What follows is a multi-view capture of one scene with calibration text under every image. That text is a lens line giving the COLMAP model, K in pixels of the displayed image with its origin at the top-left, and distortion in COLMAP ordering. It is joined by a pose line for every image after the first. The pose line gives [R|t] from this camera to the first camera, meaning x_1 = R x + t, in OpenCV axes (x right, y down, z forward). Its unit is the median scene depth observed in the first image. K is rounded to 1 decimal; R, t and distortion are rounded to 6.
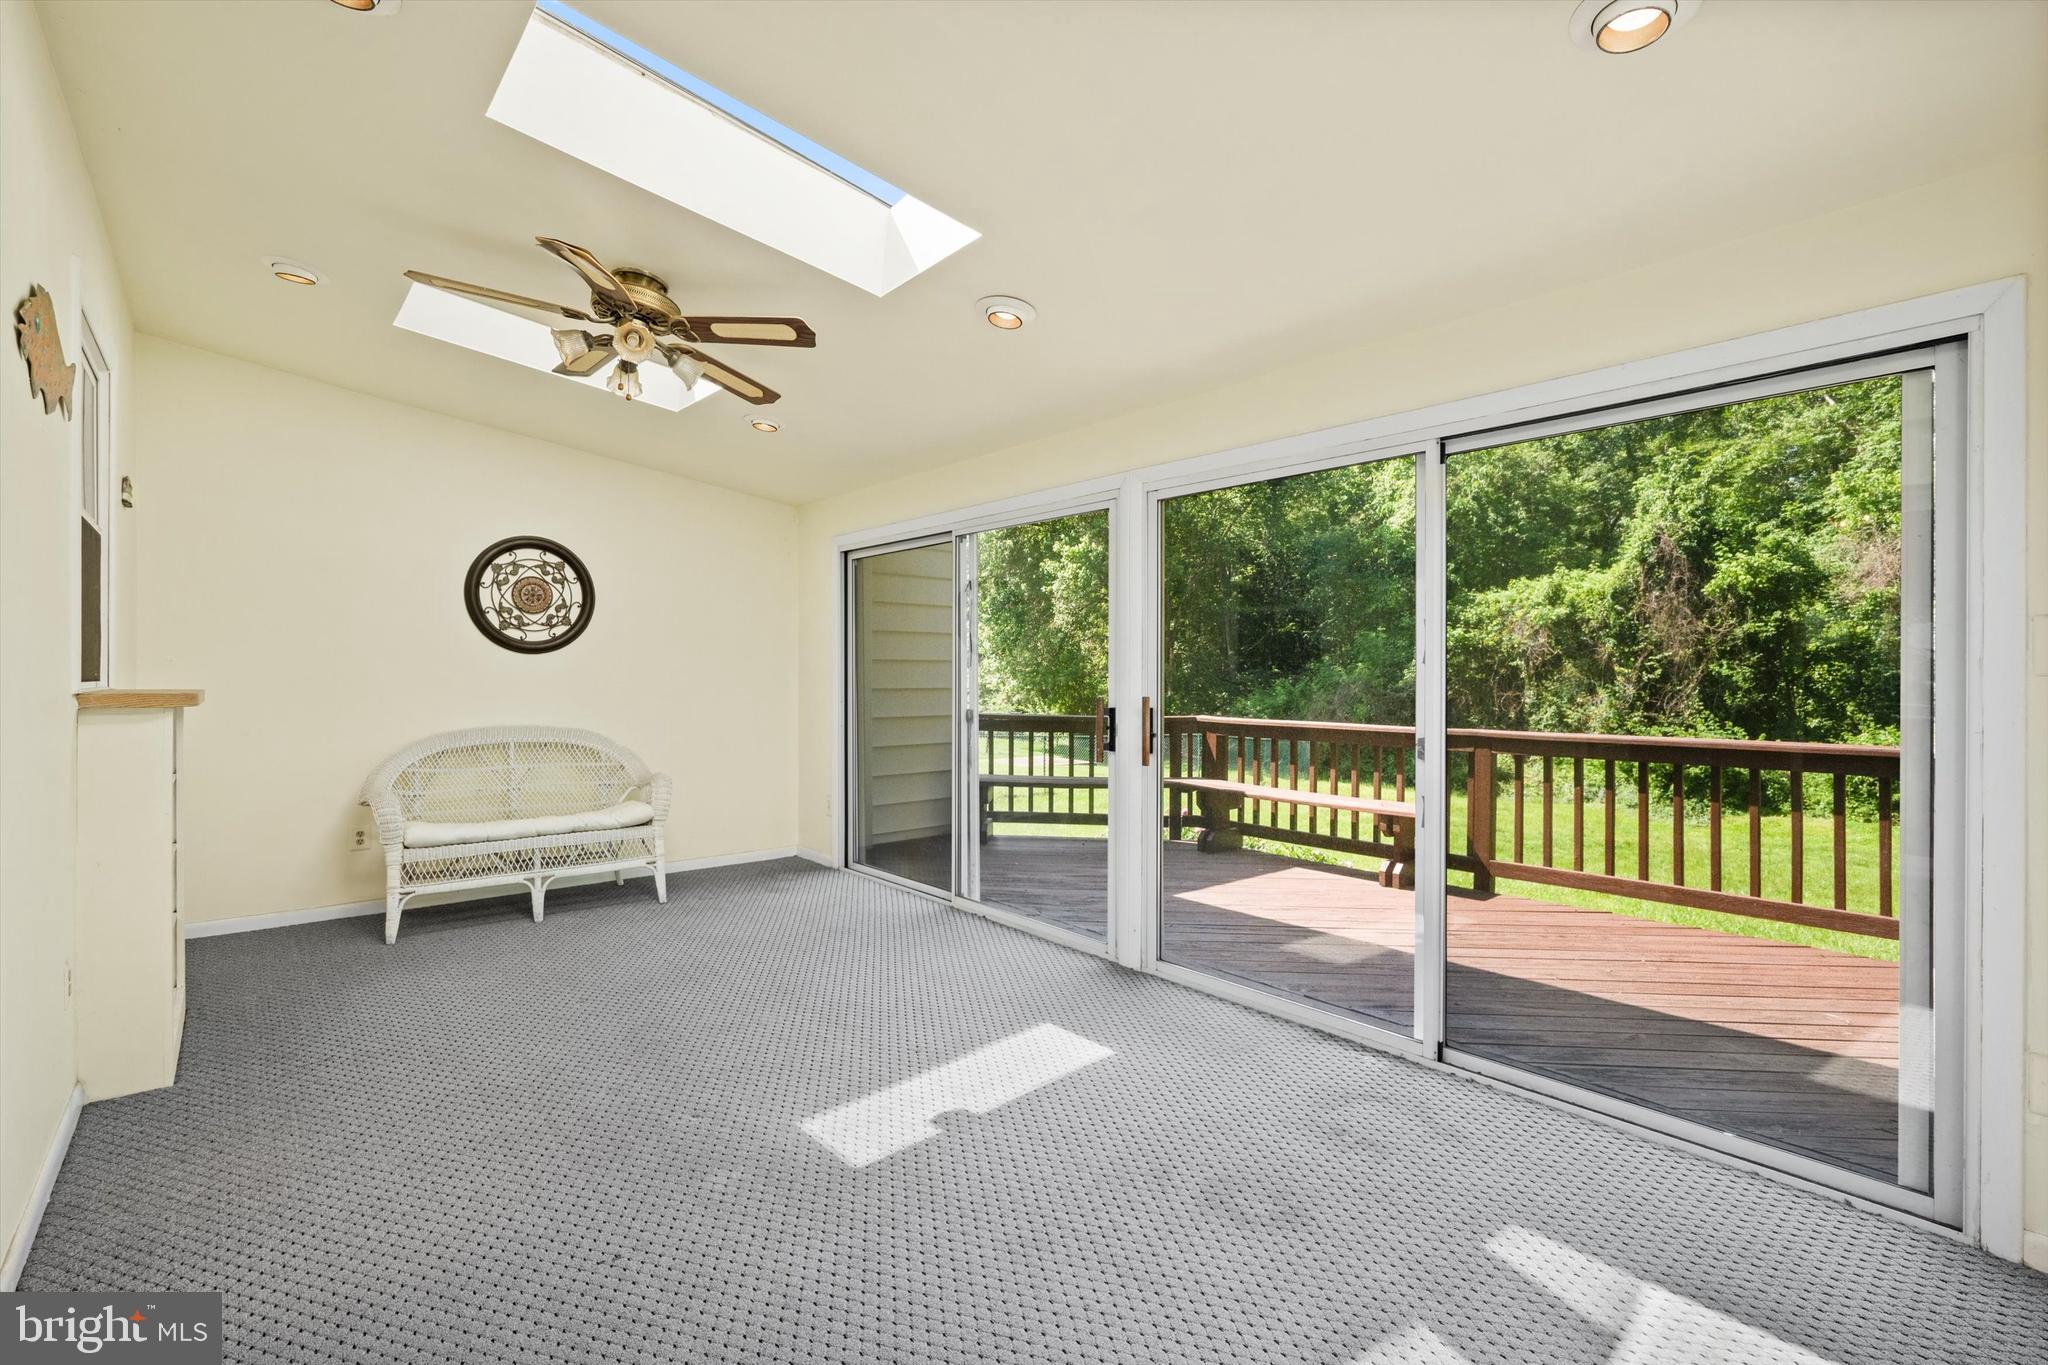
lens RADIAL K [[926.1, 0, 1023.8], [0, 926.1, 670.9], [0, 0, 1]] dist [0.003062, 0.001778]
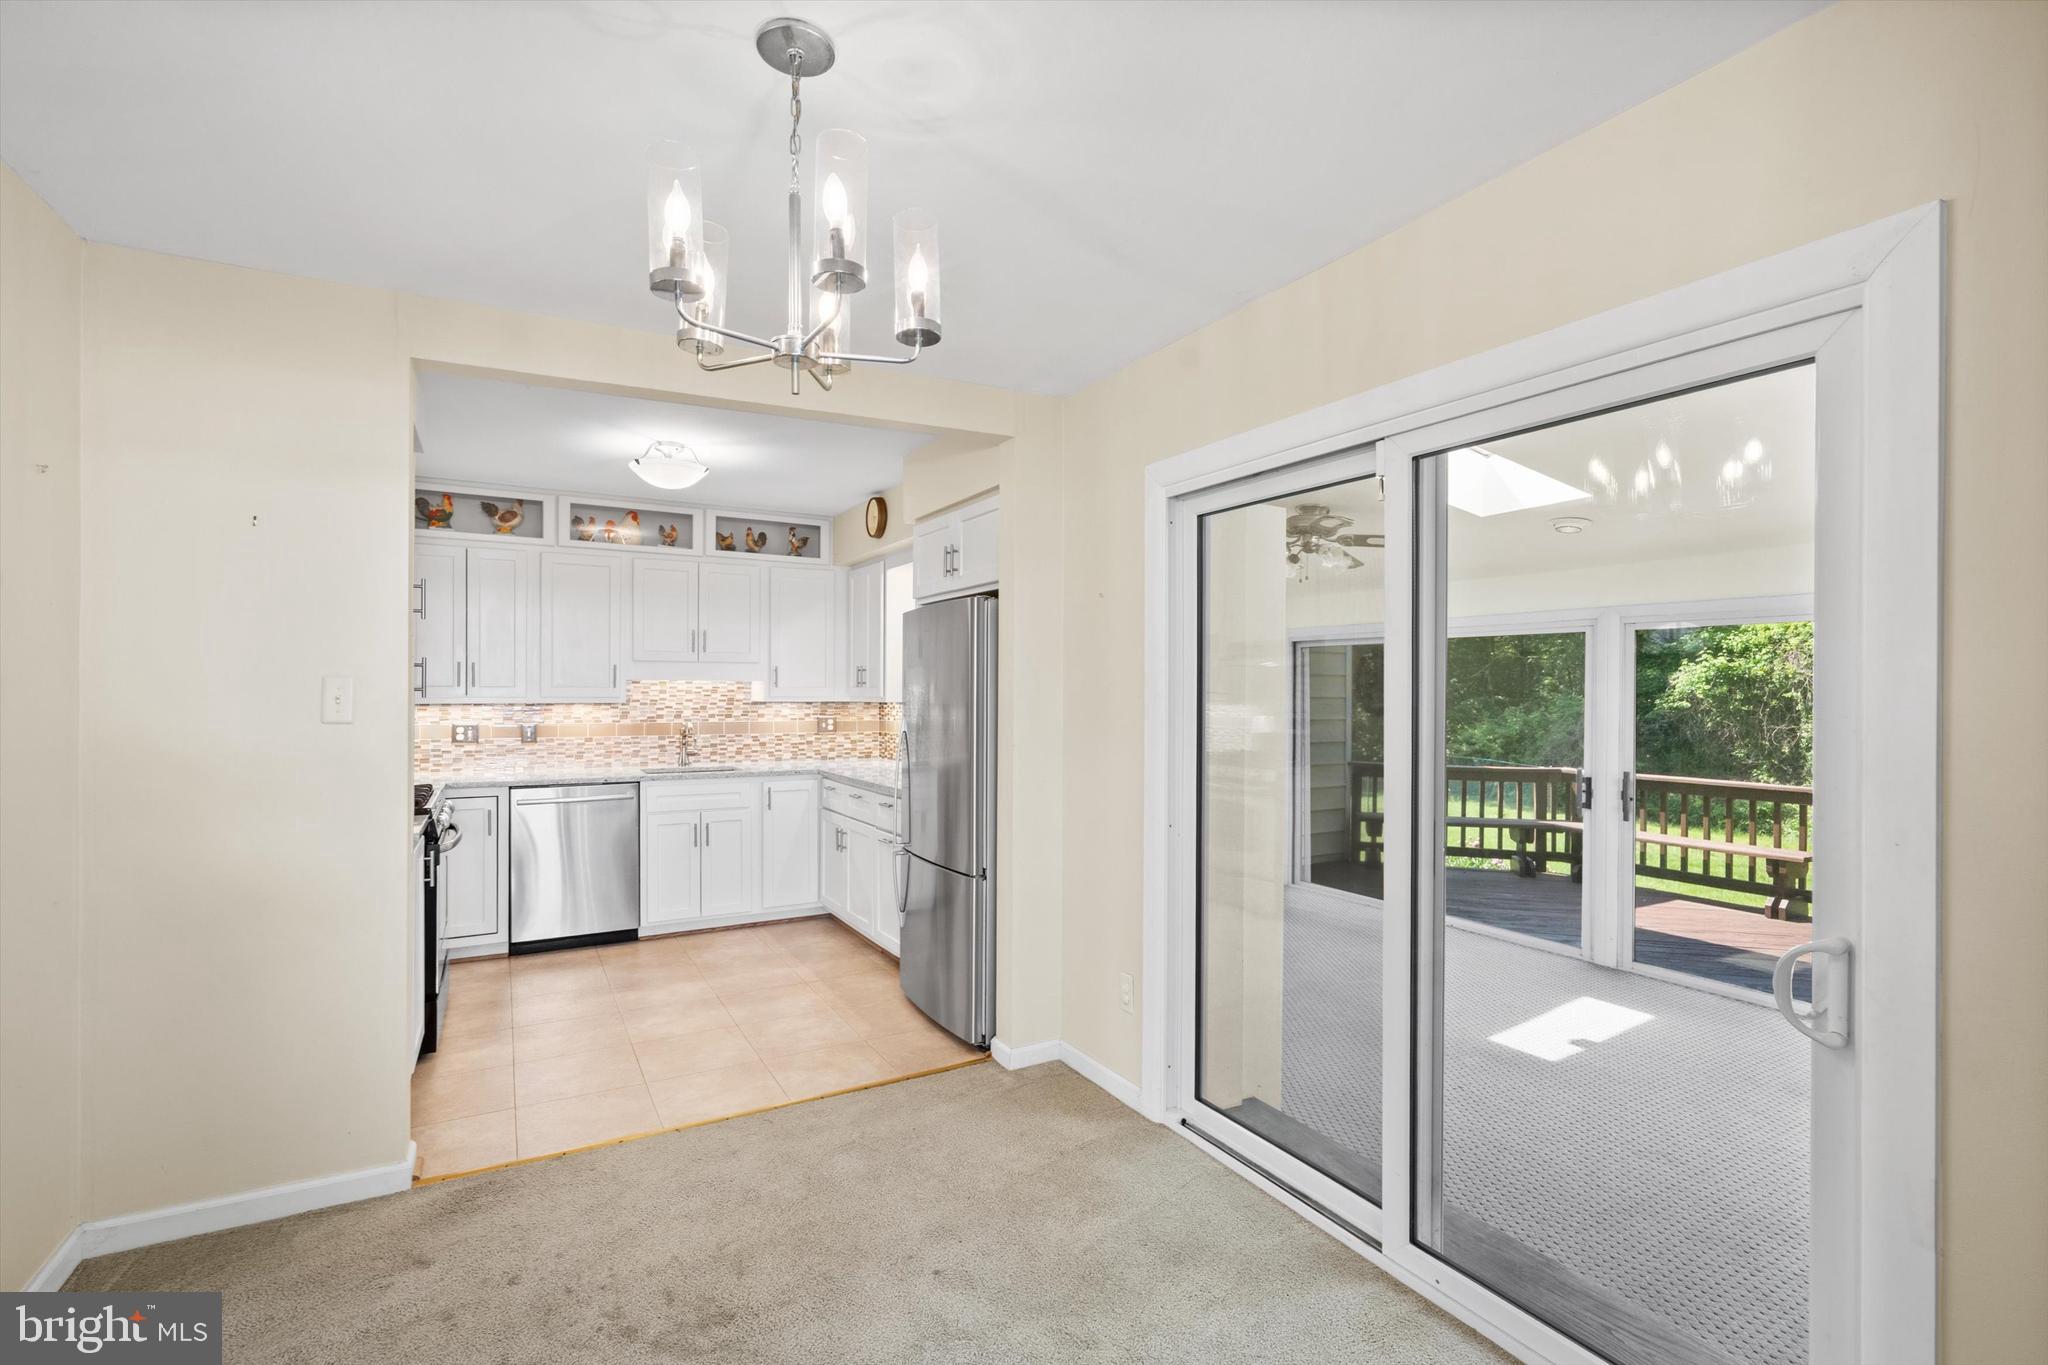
lens RADIAL K [[926.1, 0, 1009.8], [0, 926.1, 684.5], [0, 0, 1]] dist [0.003062, 0.001778]
pose [[0.982088, 0.002983, -0.188398, -0.340883], [-0.003687, 0.999987, -0.003386, -0.061851], [0.188386, 0.004020, 0.982087, -0.359930]]
